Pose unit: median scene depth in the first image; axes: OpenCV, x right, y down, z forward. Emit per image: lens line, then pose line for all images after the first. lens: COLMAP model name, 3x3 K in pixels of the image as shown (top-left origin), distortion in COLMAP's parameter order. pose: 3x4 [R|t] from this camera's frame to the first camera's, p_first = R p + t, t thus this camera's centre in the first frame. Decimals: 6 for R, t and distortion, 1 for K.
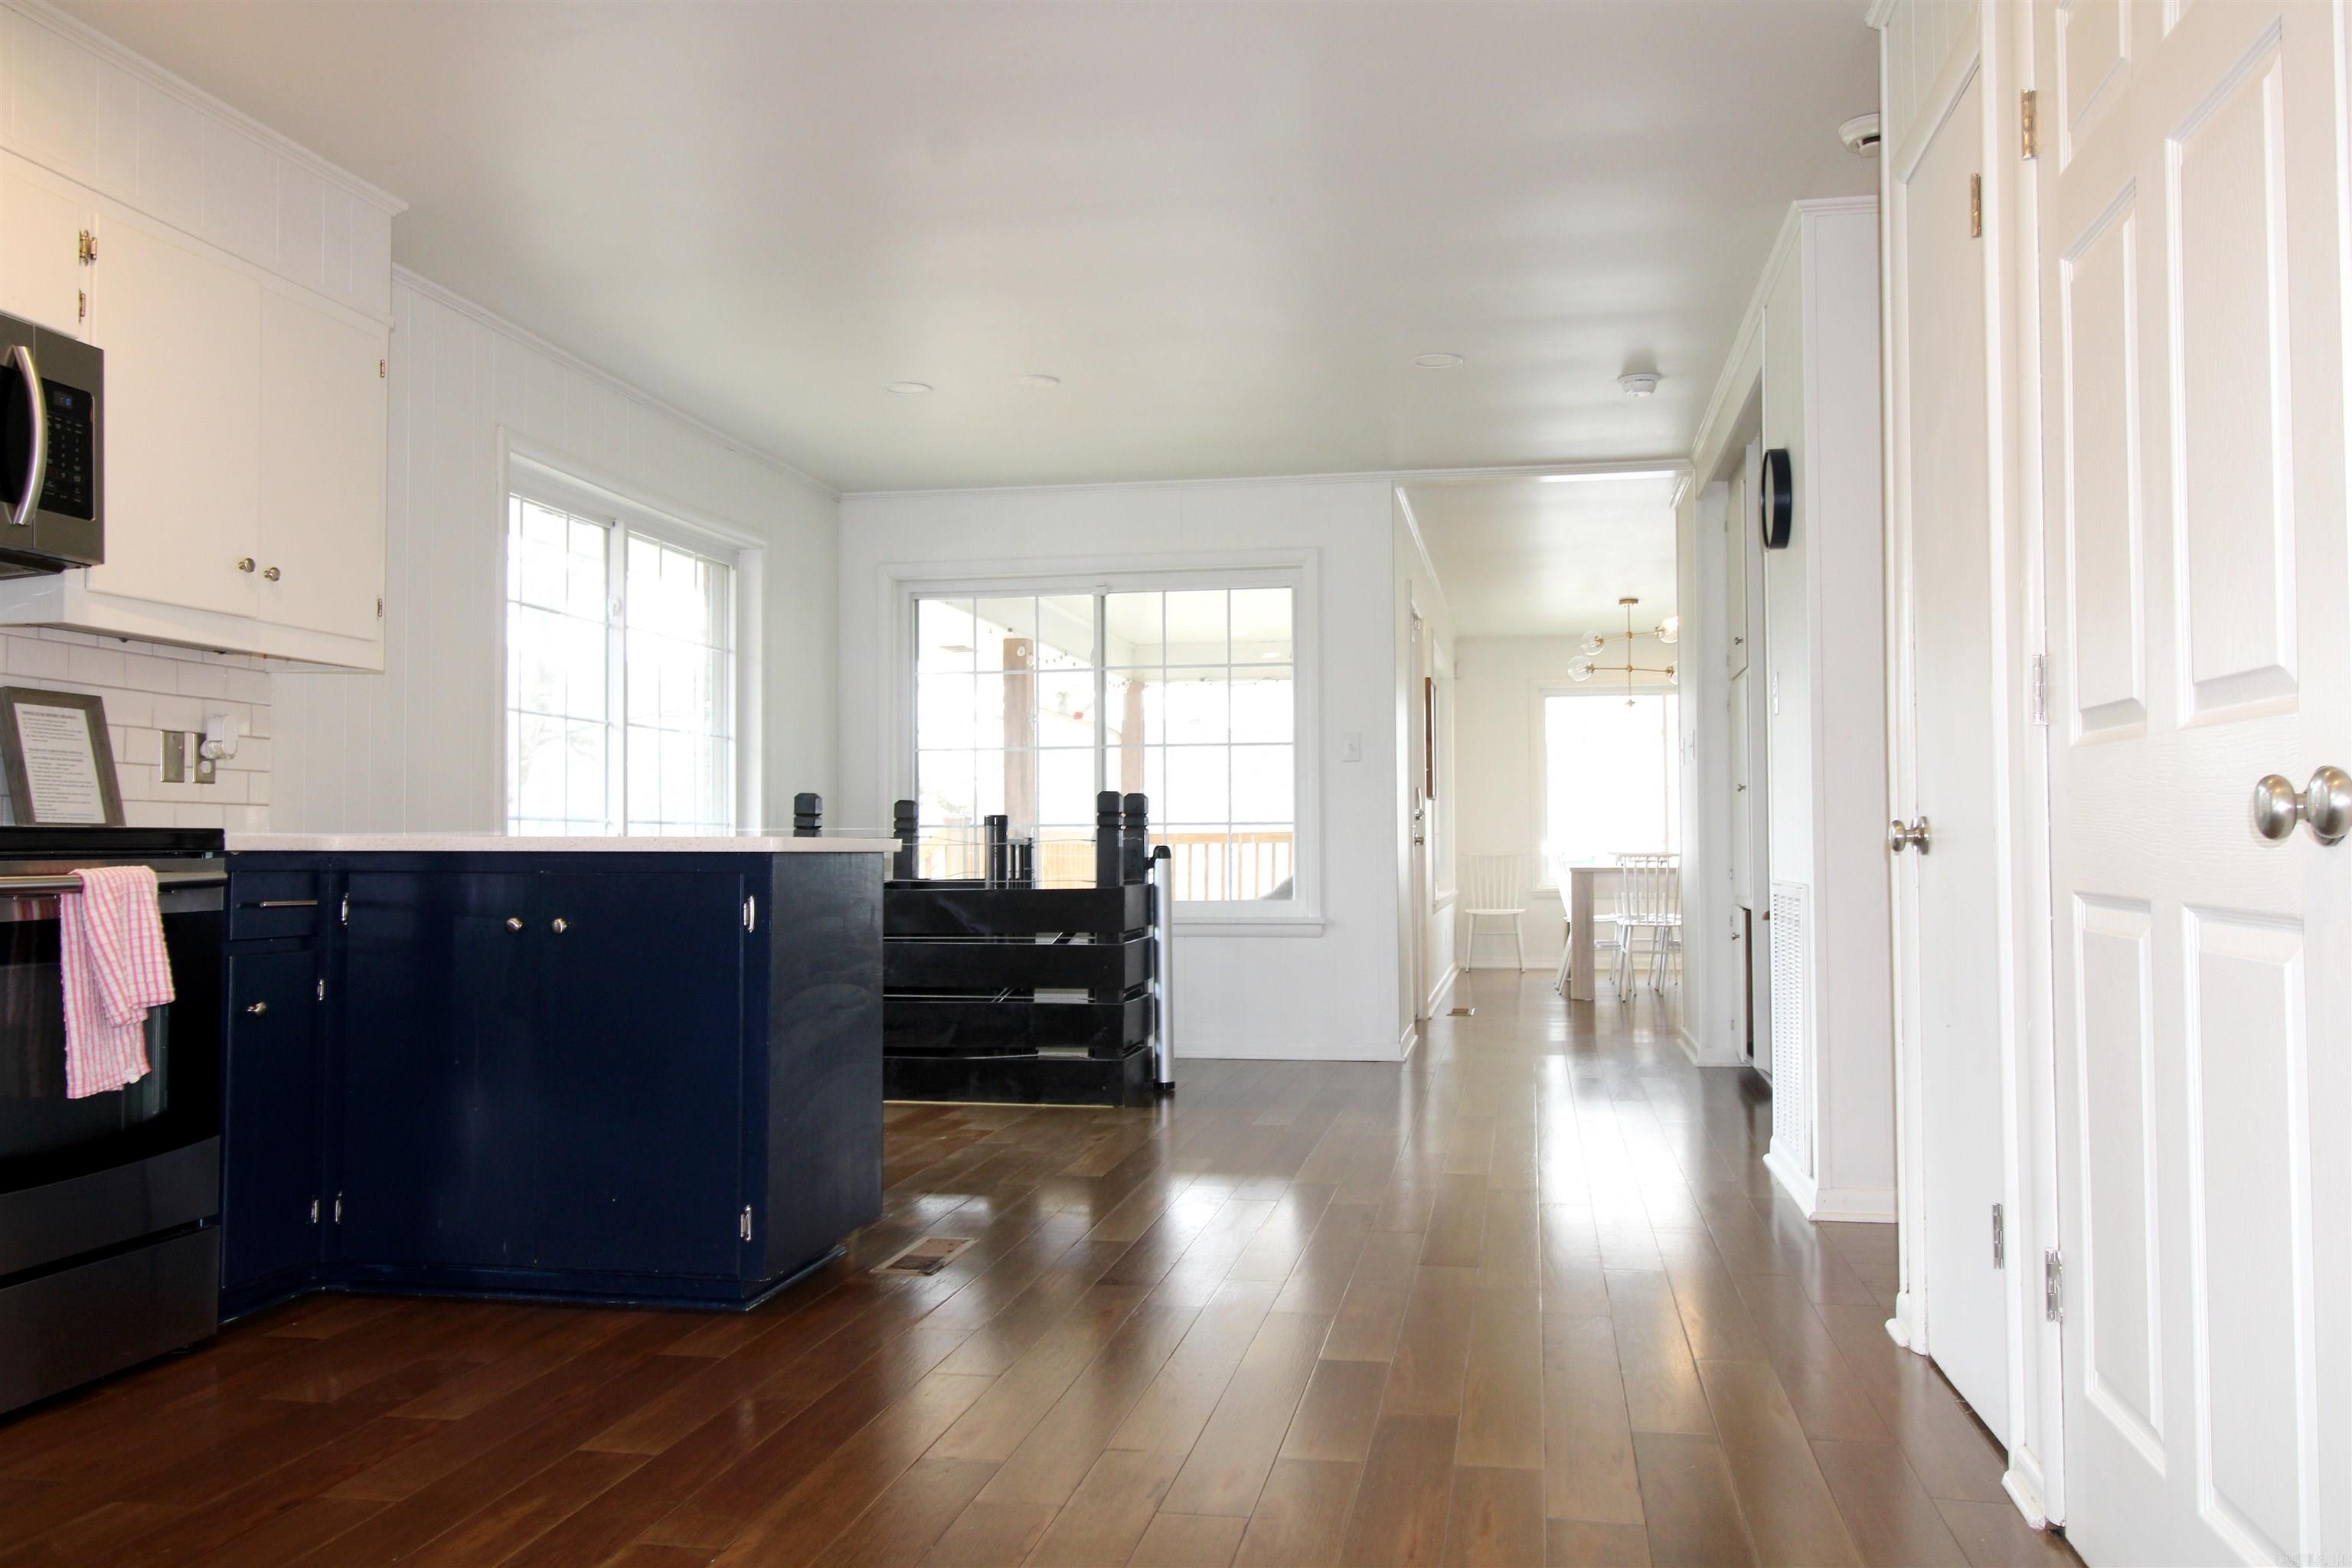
lens RADIAL K [[1831.1, 0, 1200.3], [0, 1831.1, 785.4], [0, 0, 1]] dist [0.014223, -0.009070]
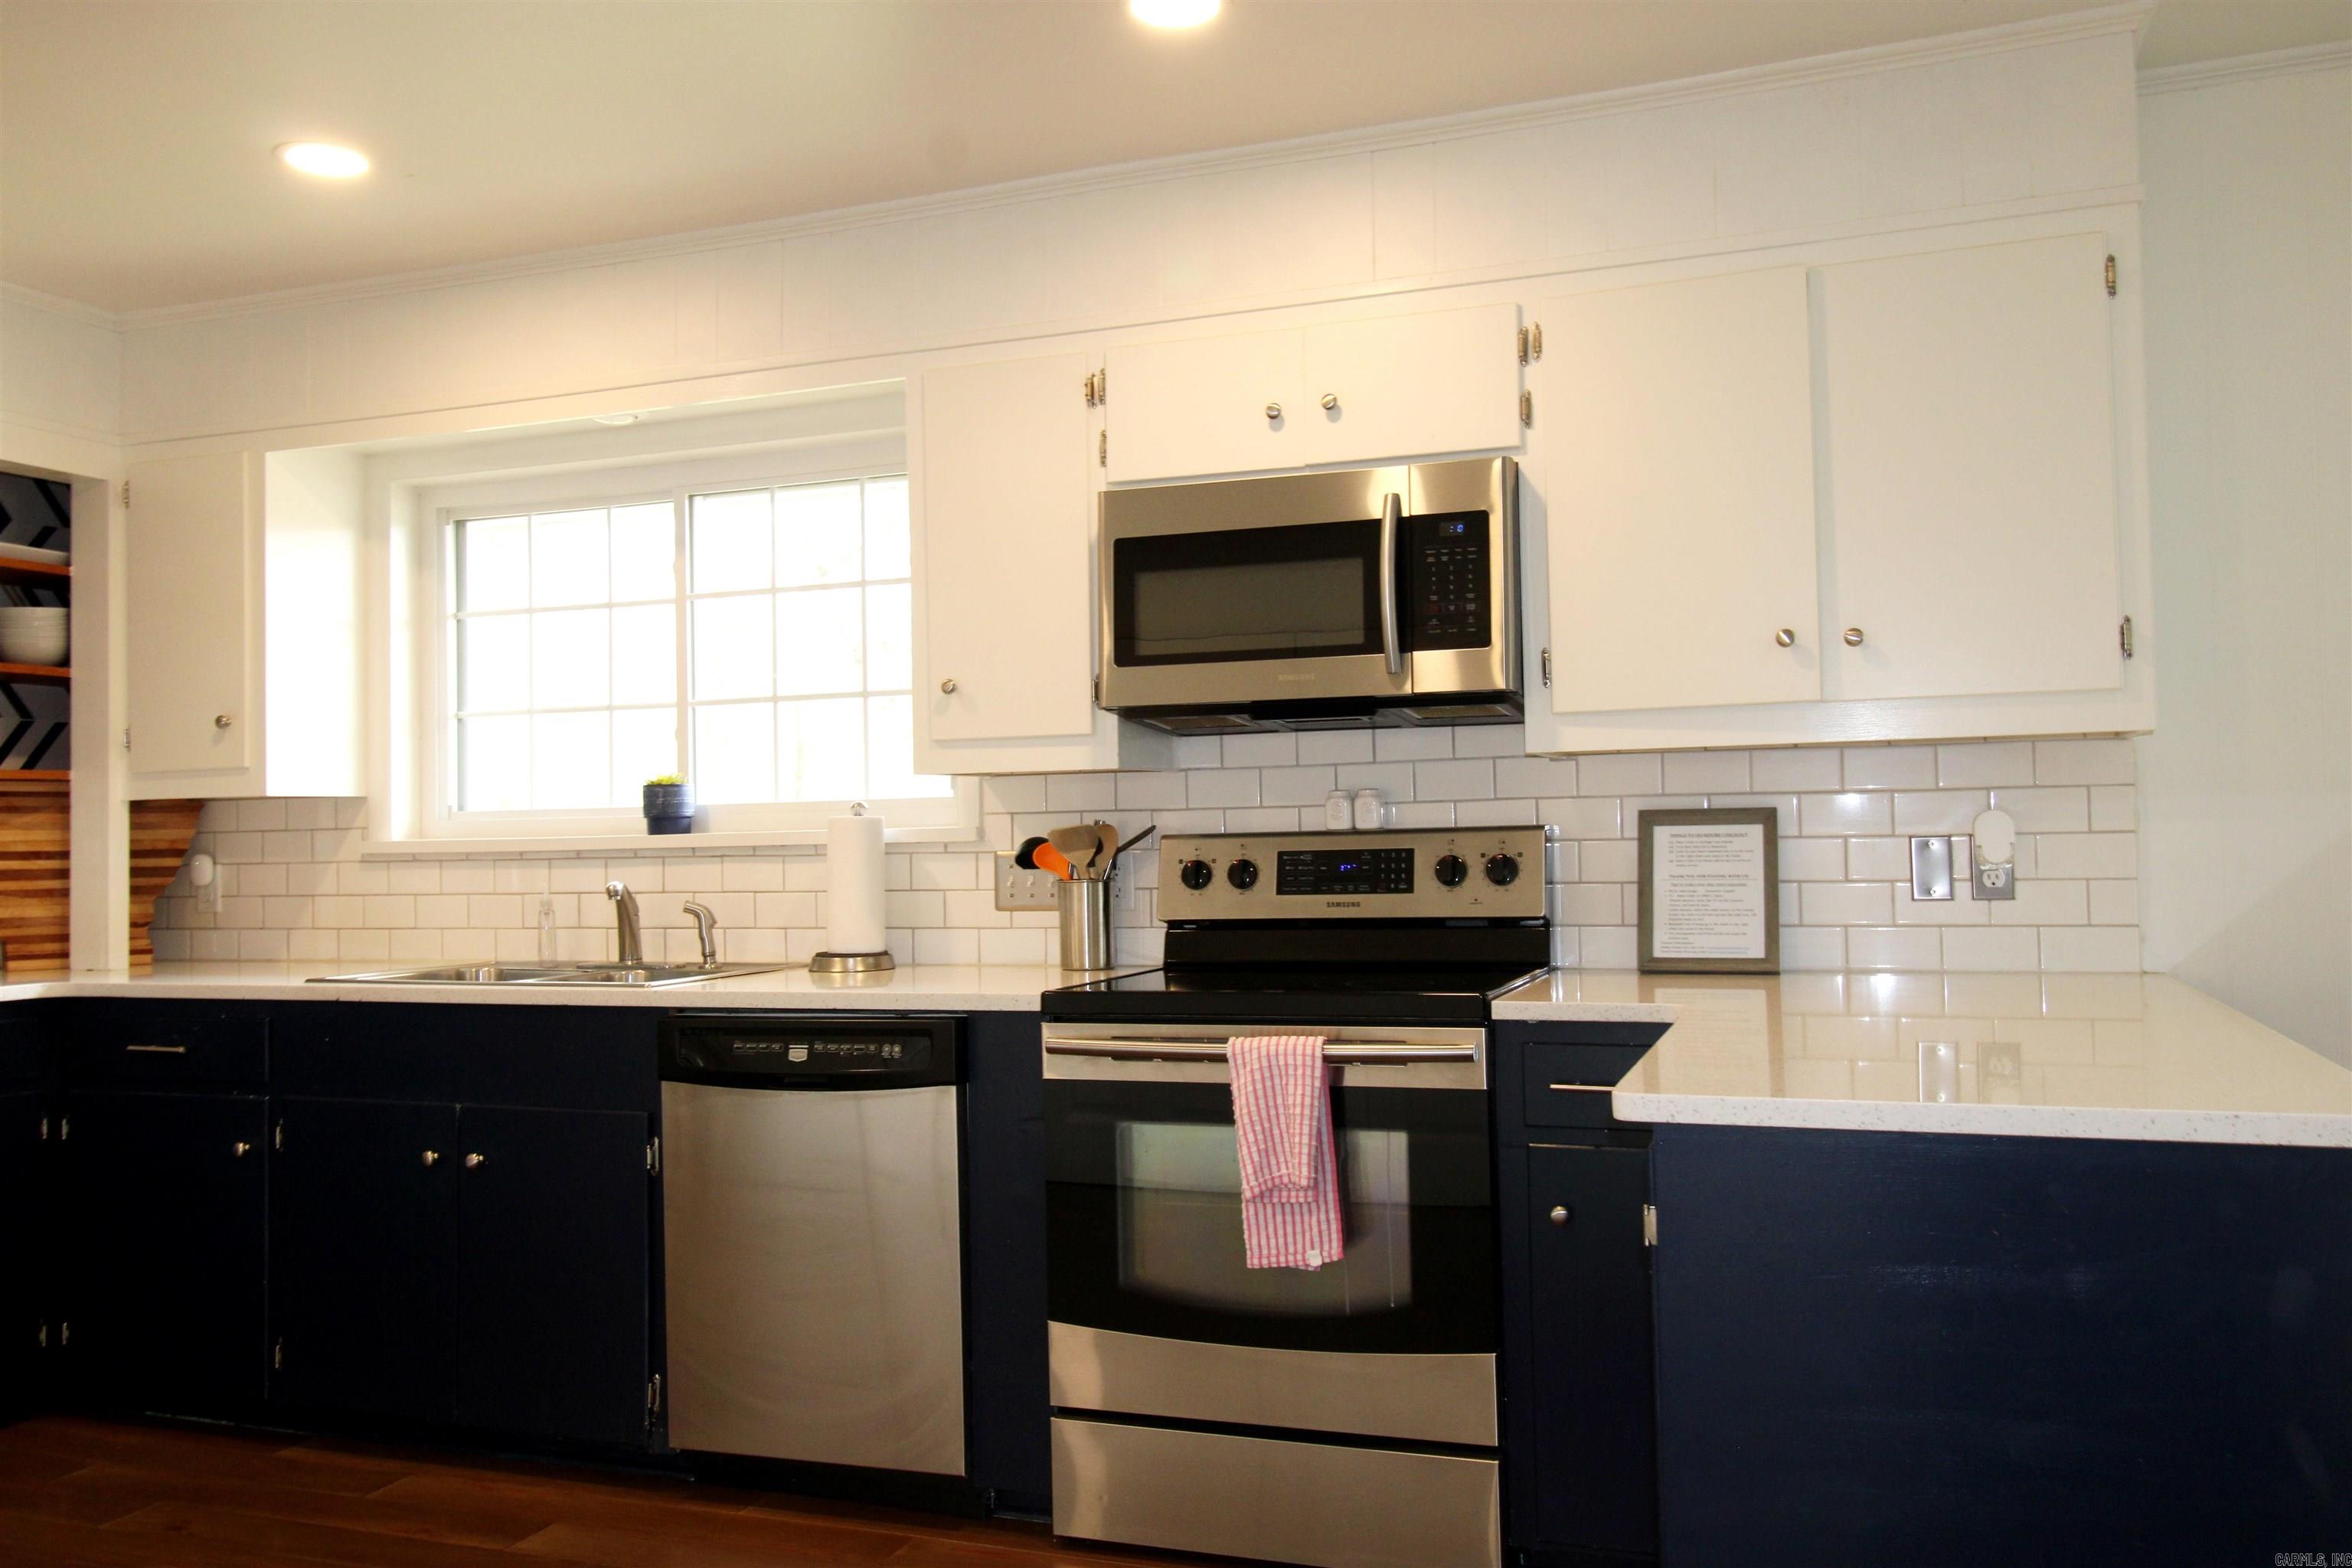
lens RADIAL K [[1831.1, 0, 1200.3], [0, 1831.1, 785.4], [0, 0, 1]] dist [0.014223, -0.009070]
pose [[-0.165562, -0.024435, -0.985897, 0.216010], [0.054980, 0.997910, -0.033965, -0.033315], [0.984666, -0.059828, -0.163872, 0.655851]]
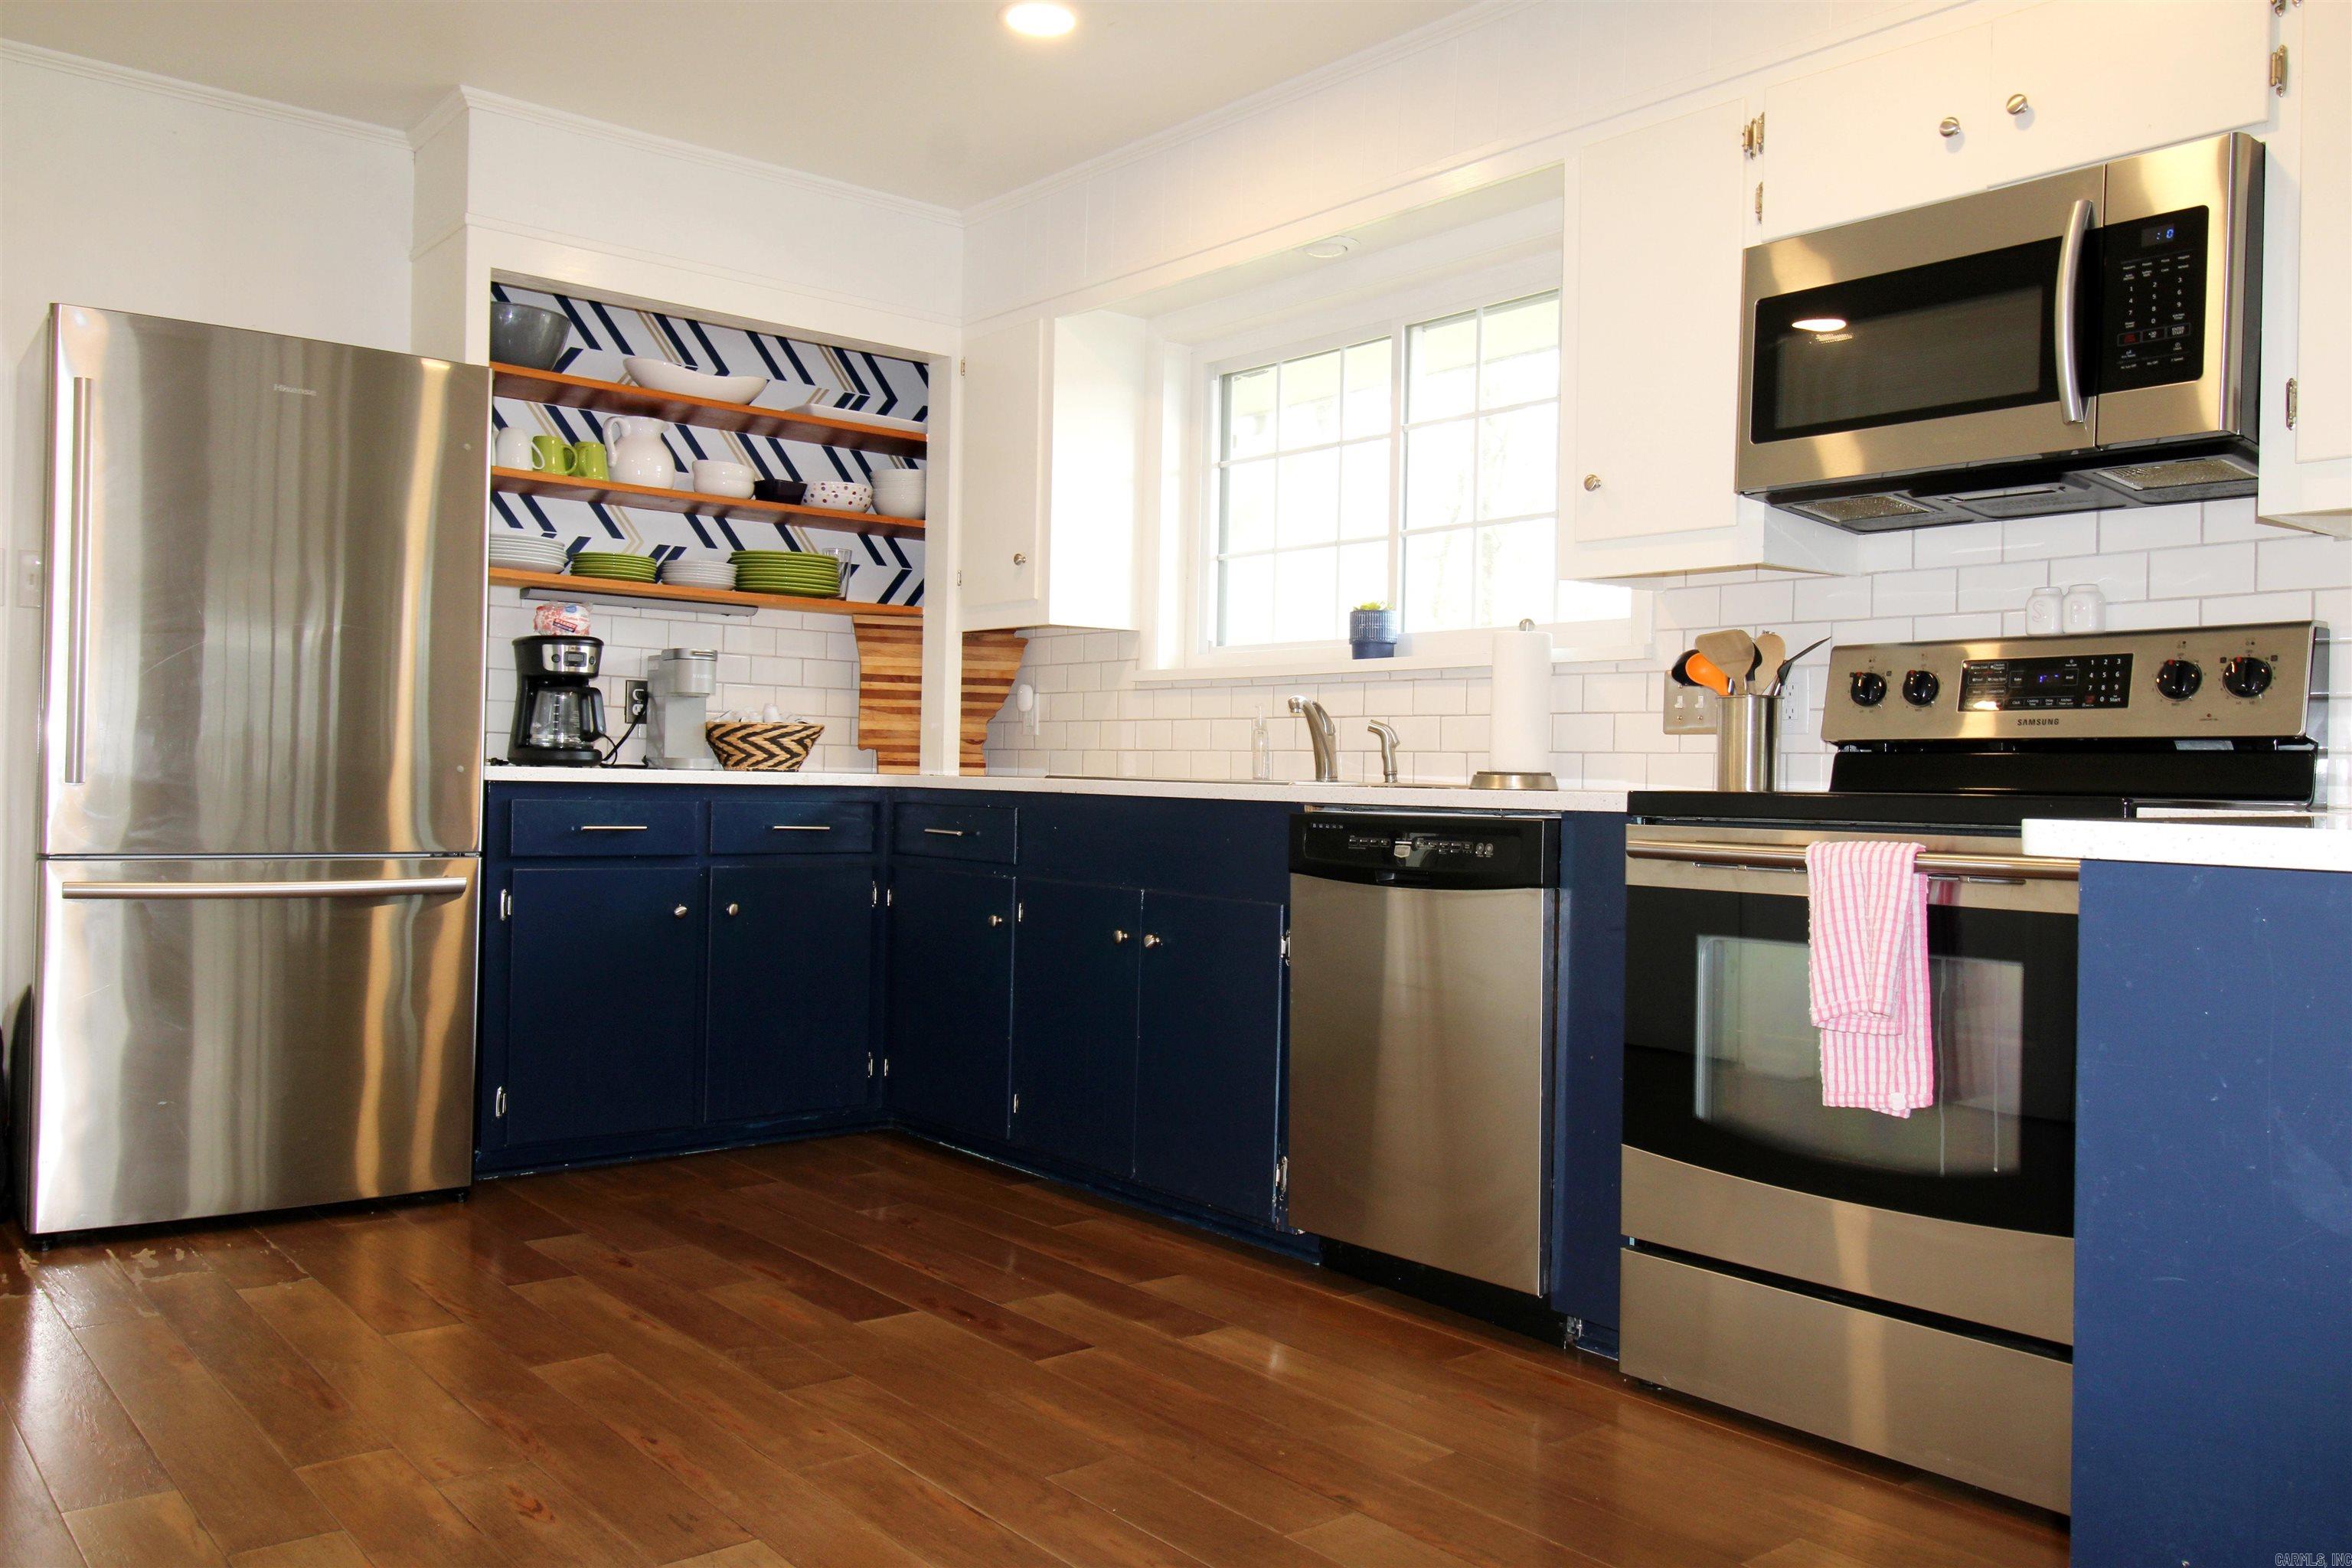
lens RADIAL K [[1829.4, 0, 1203.1], [0, 1829.4, 778.8], [0, 0, 1]] dist [0.016250, -0.010897]
pose [[-0.637444, -0.012726, -0.770392, 0.139443], [0.007040, 0.999726, -0.022339, 0.019042], [0.770465, -0.019663, -0.637179, 0.756400]]
